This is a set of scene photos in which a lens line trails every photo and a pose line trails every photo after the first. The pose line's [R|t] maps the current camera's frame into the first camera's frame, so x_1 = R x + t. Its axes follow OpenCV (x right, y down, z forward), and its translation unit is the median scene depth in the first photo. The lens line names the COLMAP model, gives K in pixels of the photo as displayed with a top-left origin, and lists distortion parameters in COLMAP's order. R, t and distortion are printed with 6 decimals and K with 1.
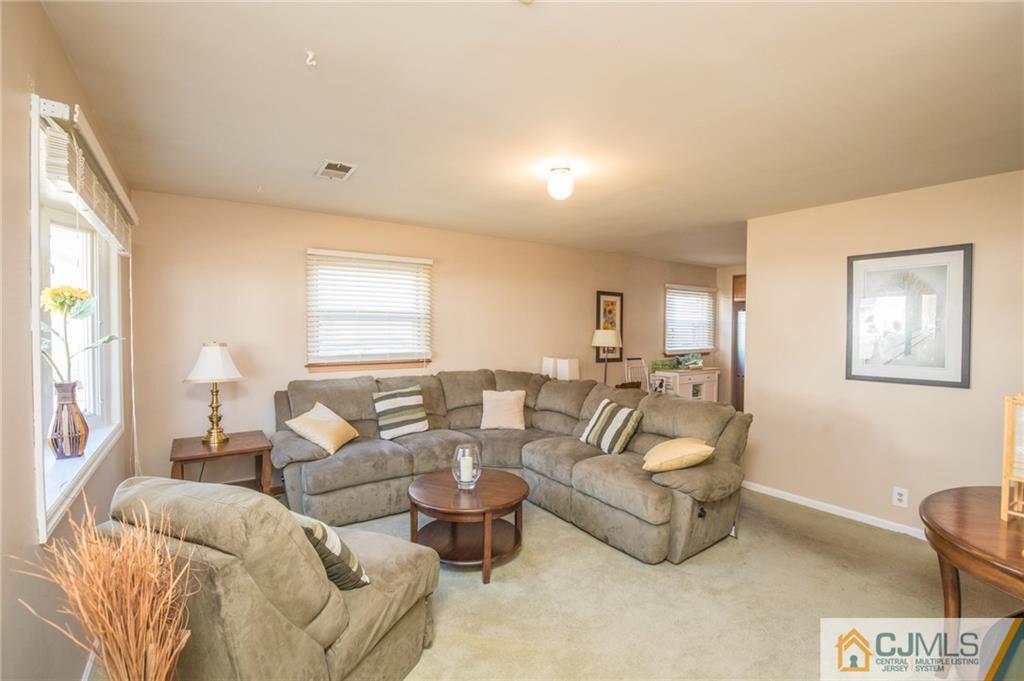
lens RADIAL K [[485.5, 0, 511.7], [0, 485.5, 336.8], [0, 0, 1]] dist [-0.025426, 0.001125]
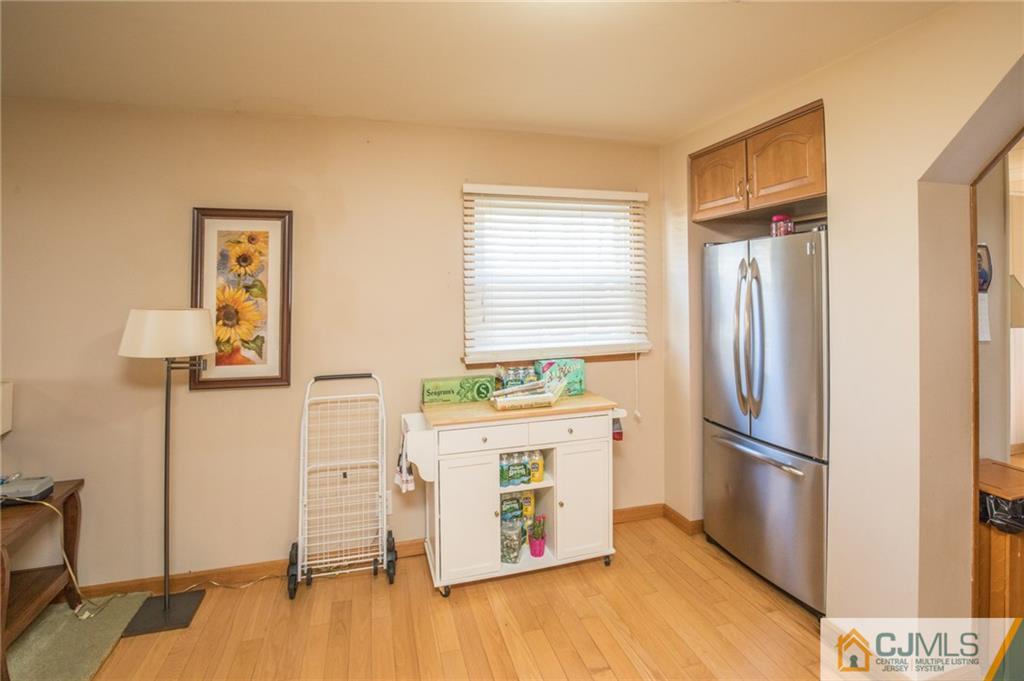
lens RADIAL K [[485.5, 0, 512.6], [0, 485.5, 288.8], [0, 0, 1]] dist [-0.025426, 0.001125]
pose [[0.939009, -0.018579, -0.343391, 0.536222], [0.010680, 0.999633, -0.024880, -0.015295], [0.343728, 0.019695, 0.938863, 0.697091]]
